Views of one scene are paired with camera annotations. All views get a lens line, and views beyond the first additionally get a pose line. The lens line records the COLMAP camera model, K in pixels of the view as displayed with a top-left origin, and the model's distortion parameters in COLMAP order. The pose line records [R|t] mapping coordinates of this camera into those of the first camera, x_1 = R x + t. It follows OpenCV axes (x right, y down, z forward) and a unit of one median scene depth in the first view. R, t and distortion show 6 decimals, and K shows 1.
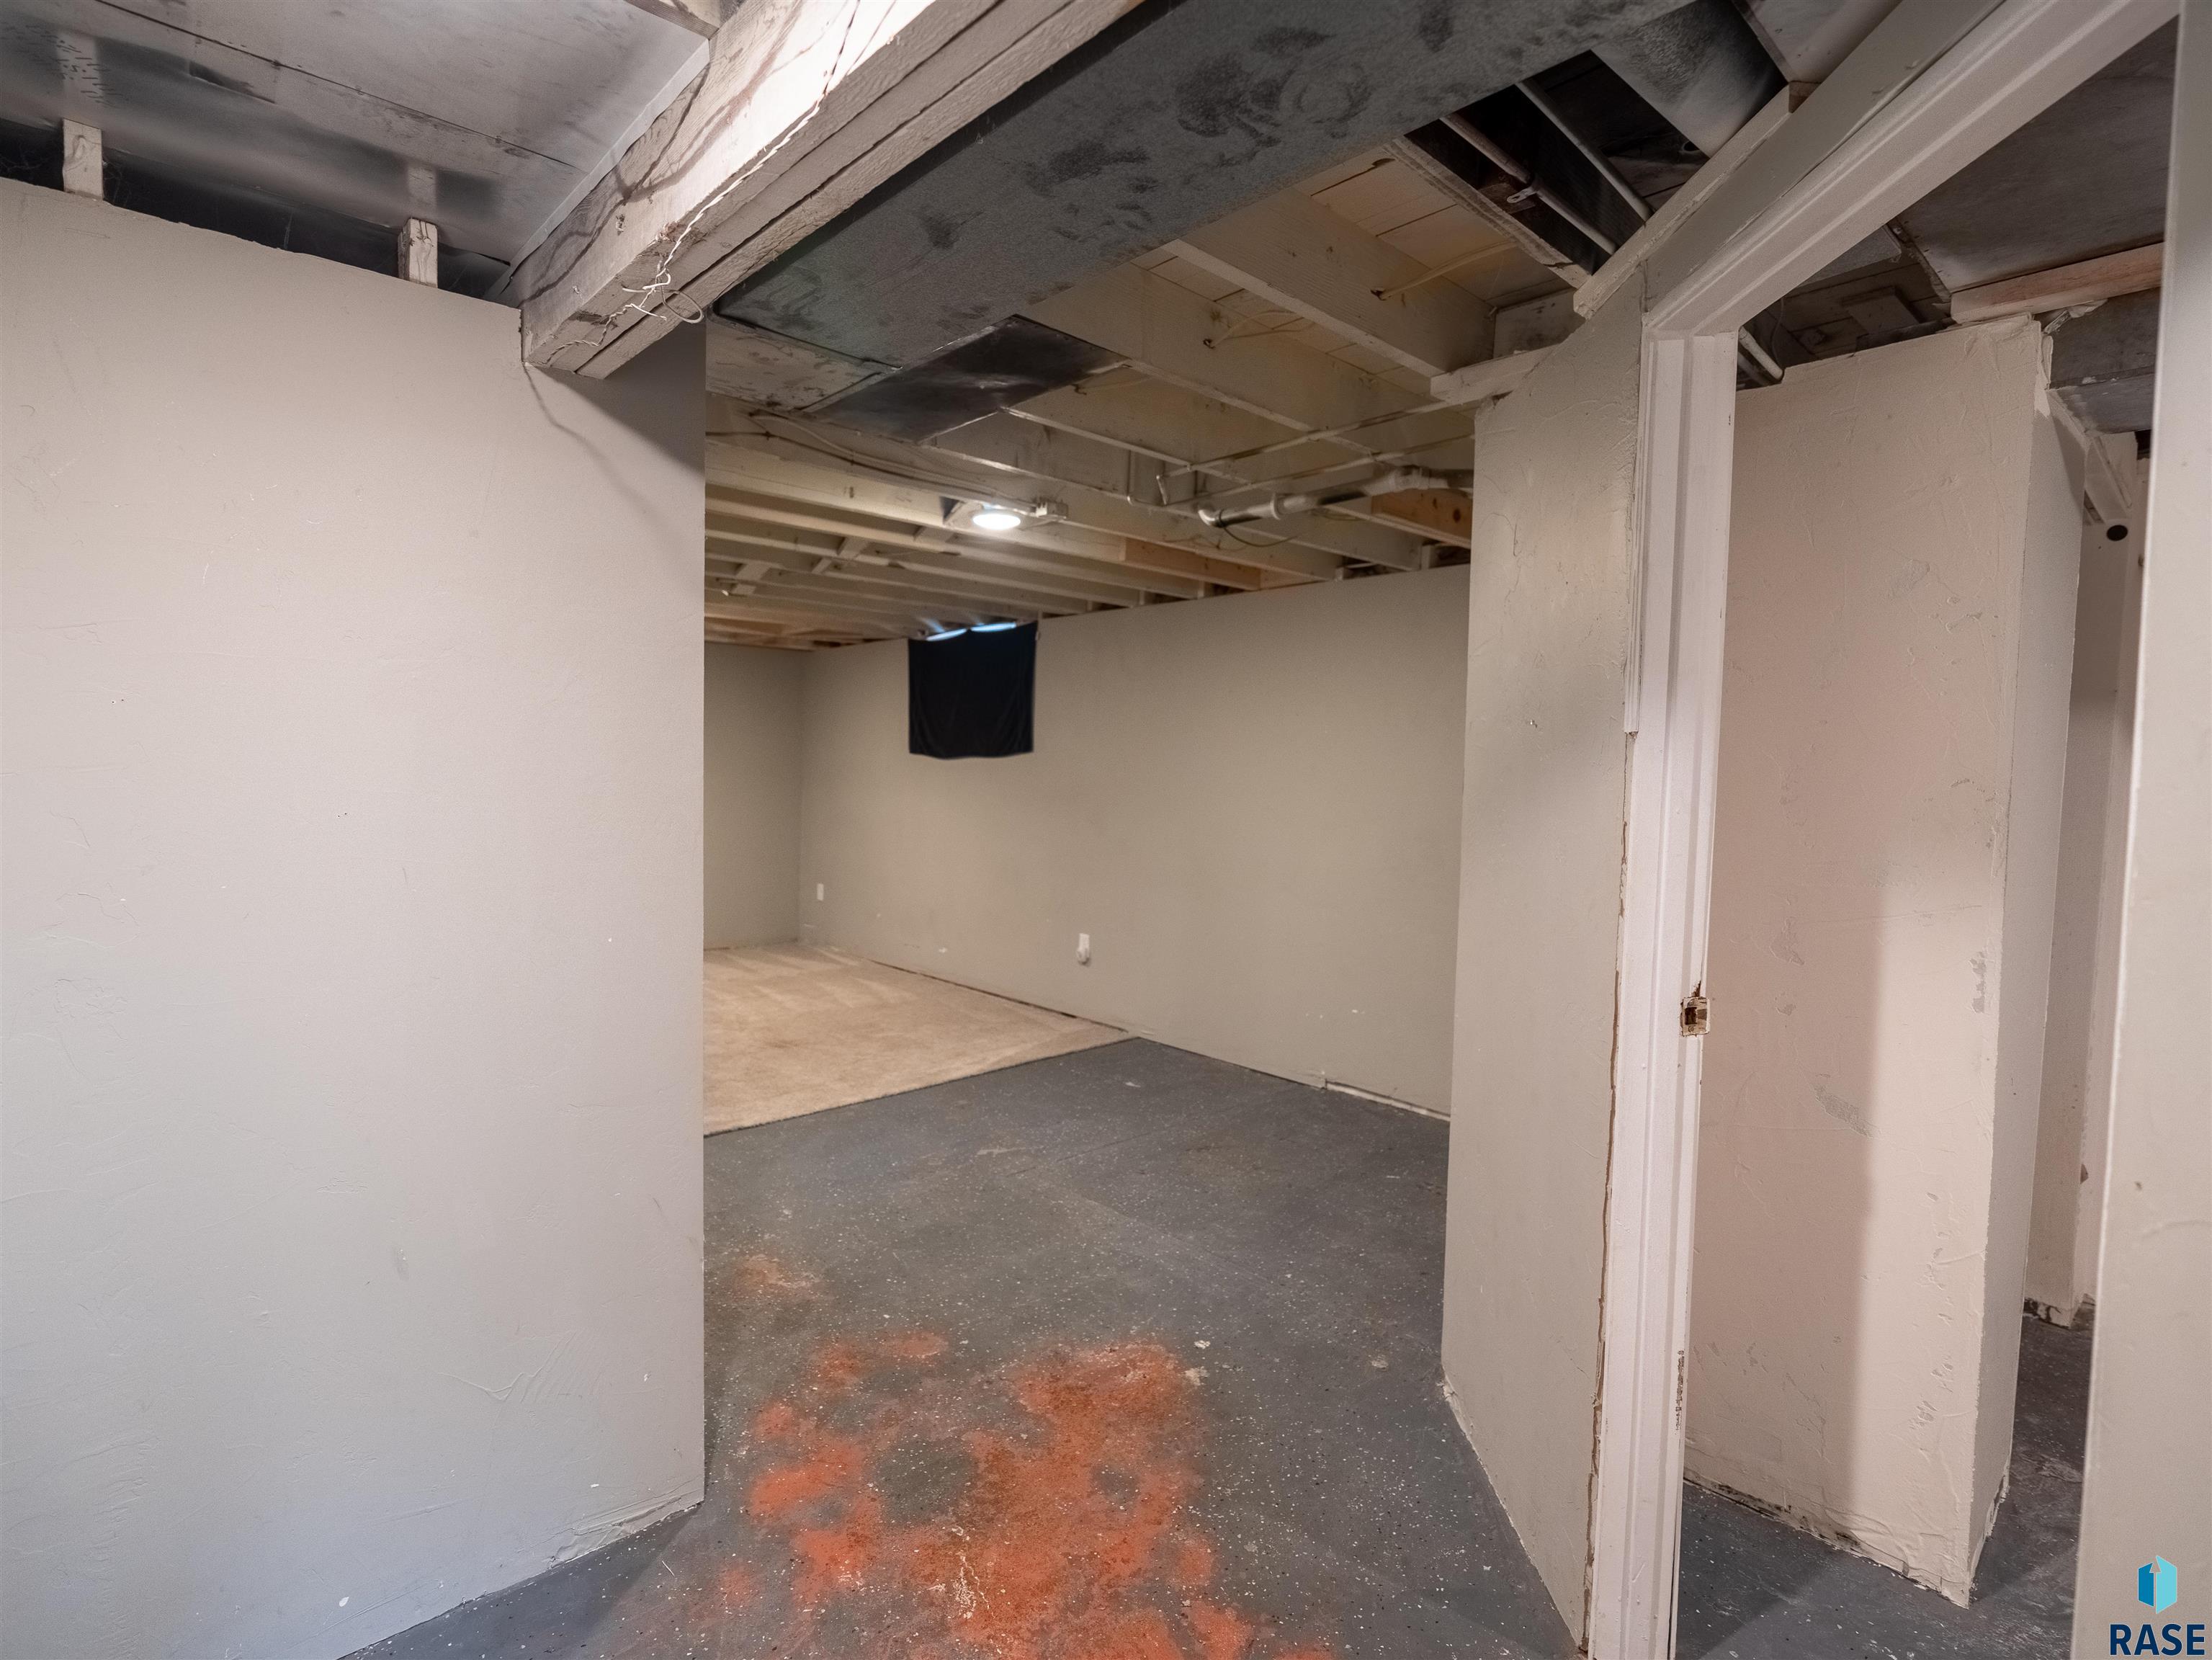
lens RADIAL K [[1126.5, 0, 1059.6], [0, 1126.5, 786.2], [0, 0, 1]] dist [-0.004627, -0.000863]
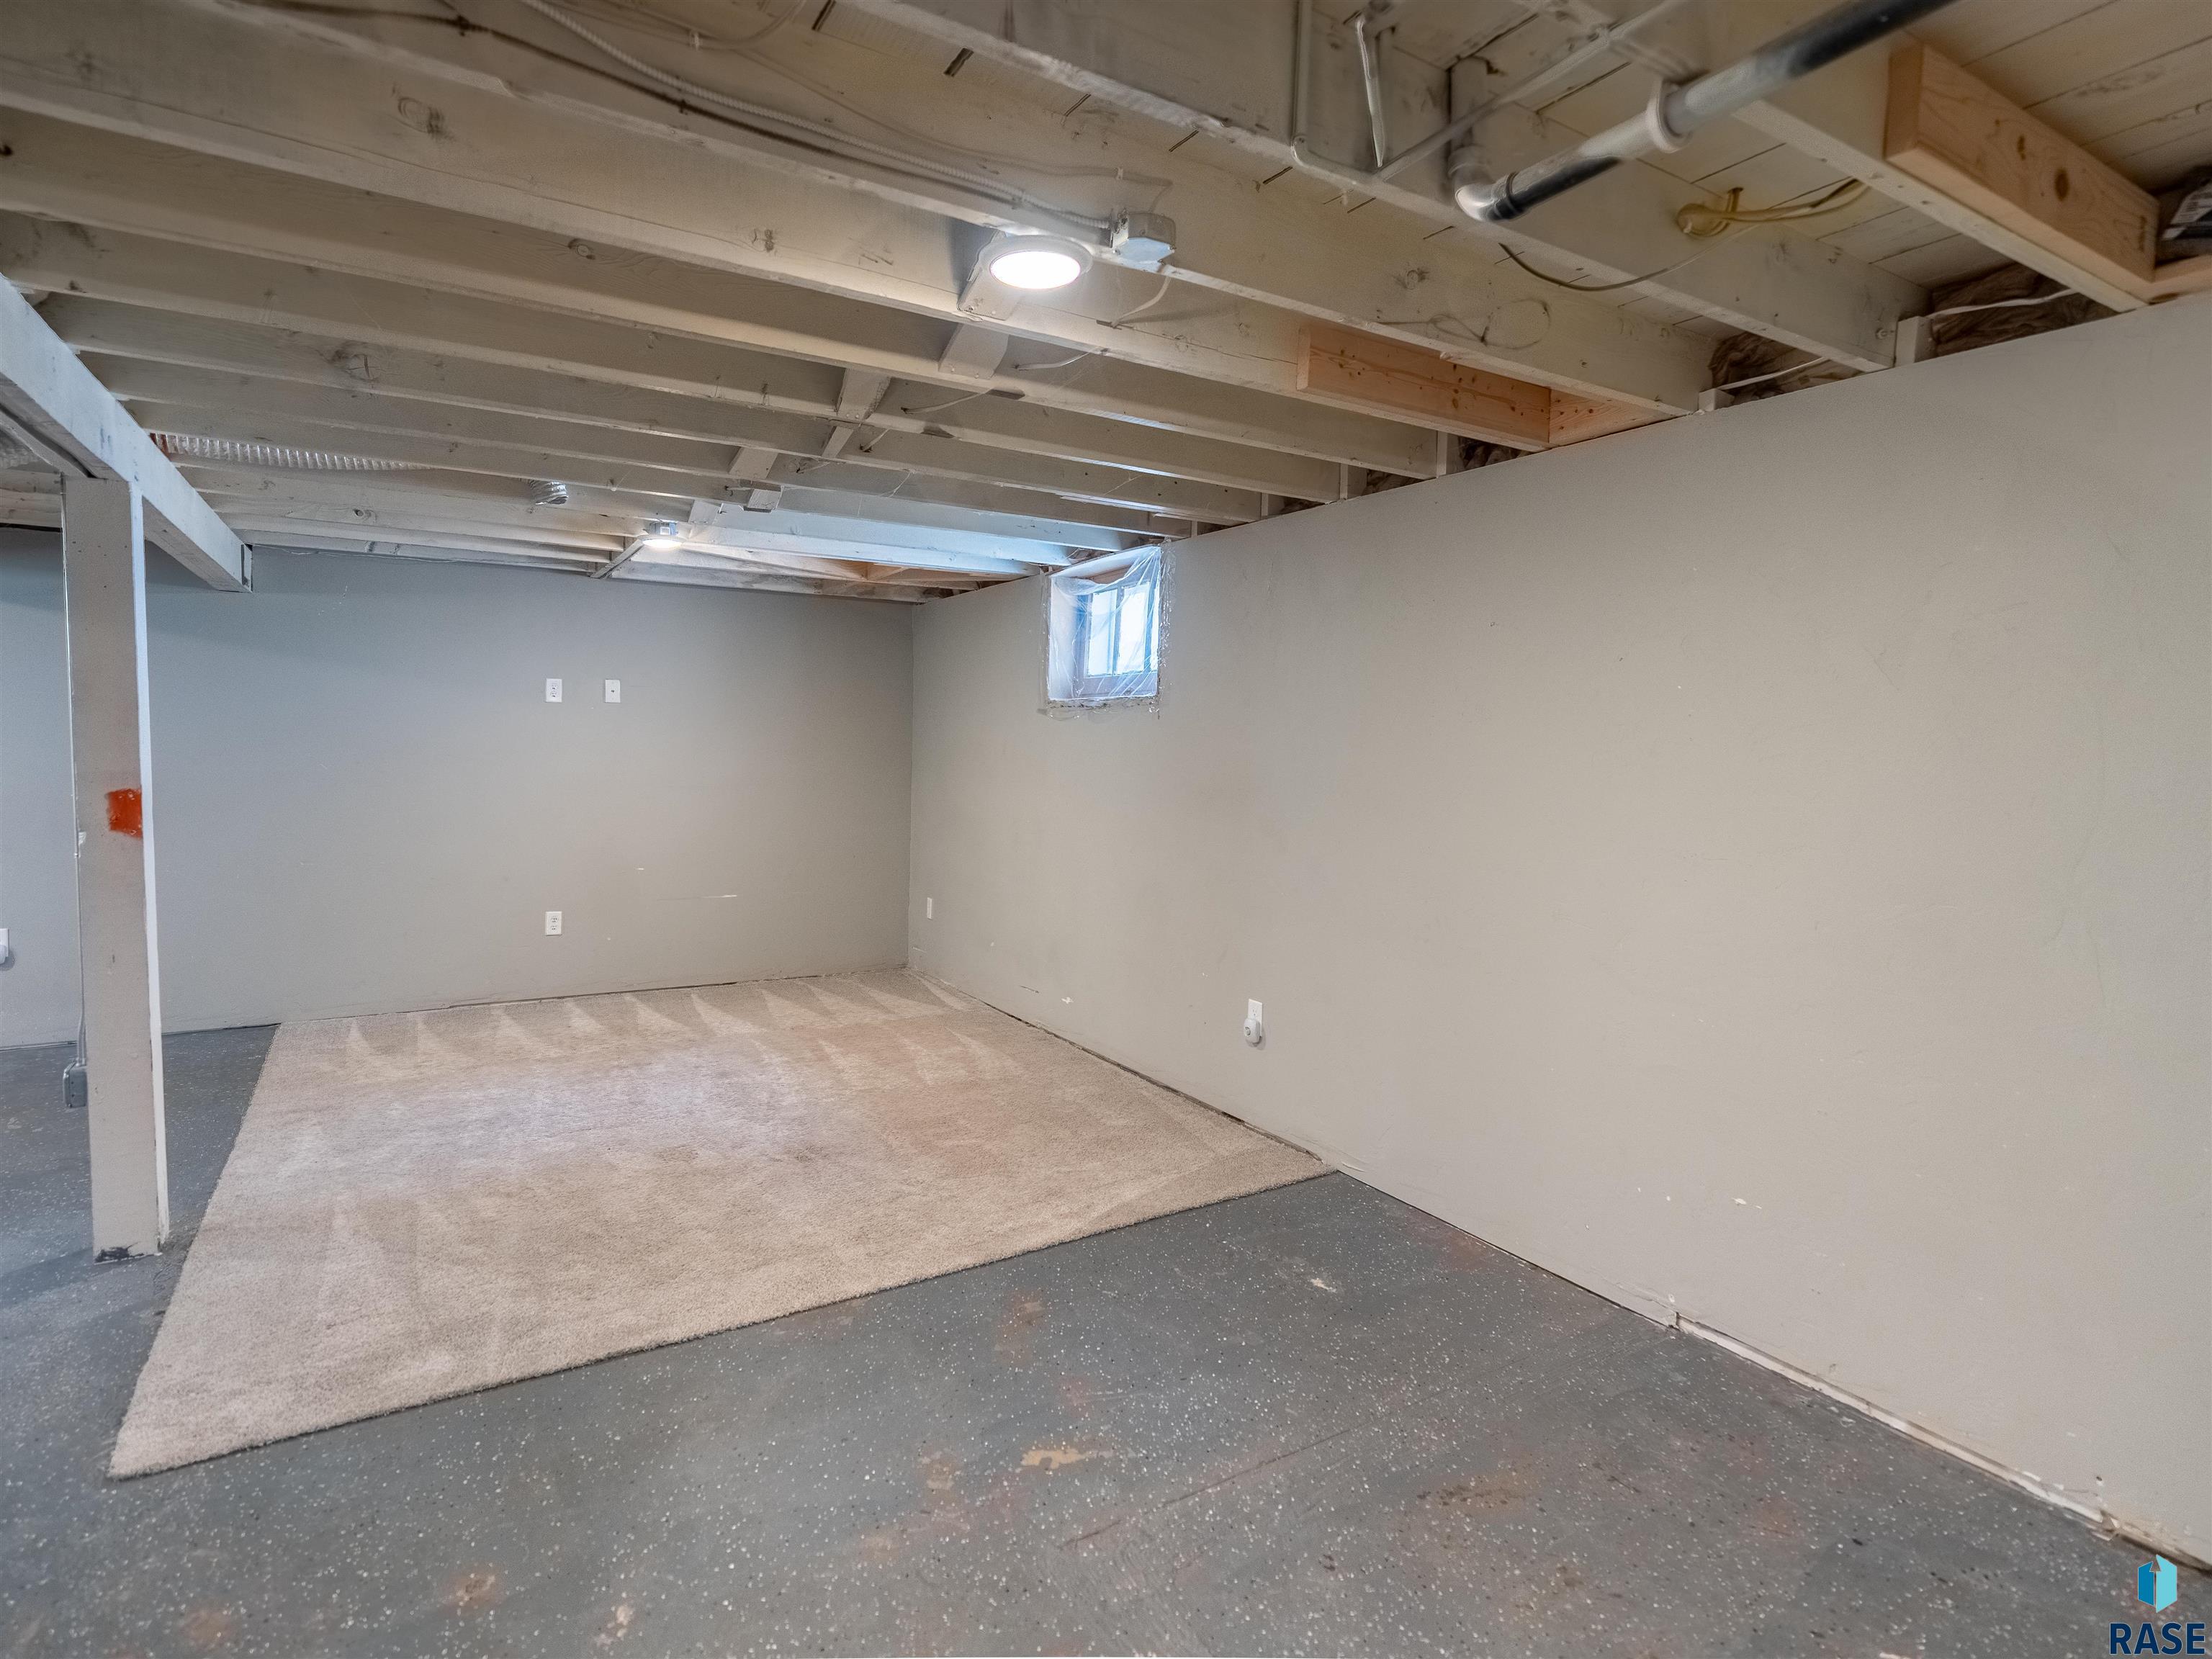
lens RADIAL K [[1126.4, 0, 1059.6], [0, 1126.4, 785.7], [0, 0, 1]] dist [-0.004627, -0.000863]
pose [[0.982518, 0.001253, -0.186164, 0.039410], [0.002328, 0.999817, 0.019014, -0.010843], [0.186154, -0.019115, 0.982335, 0.402865]]
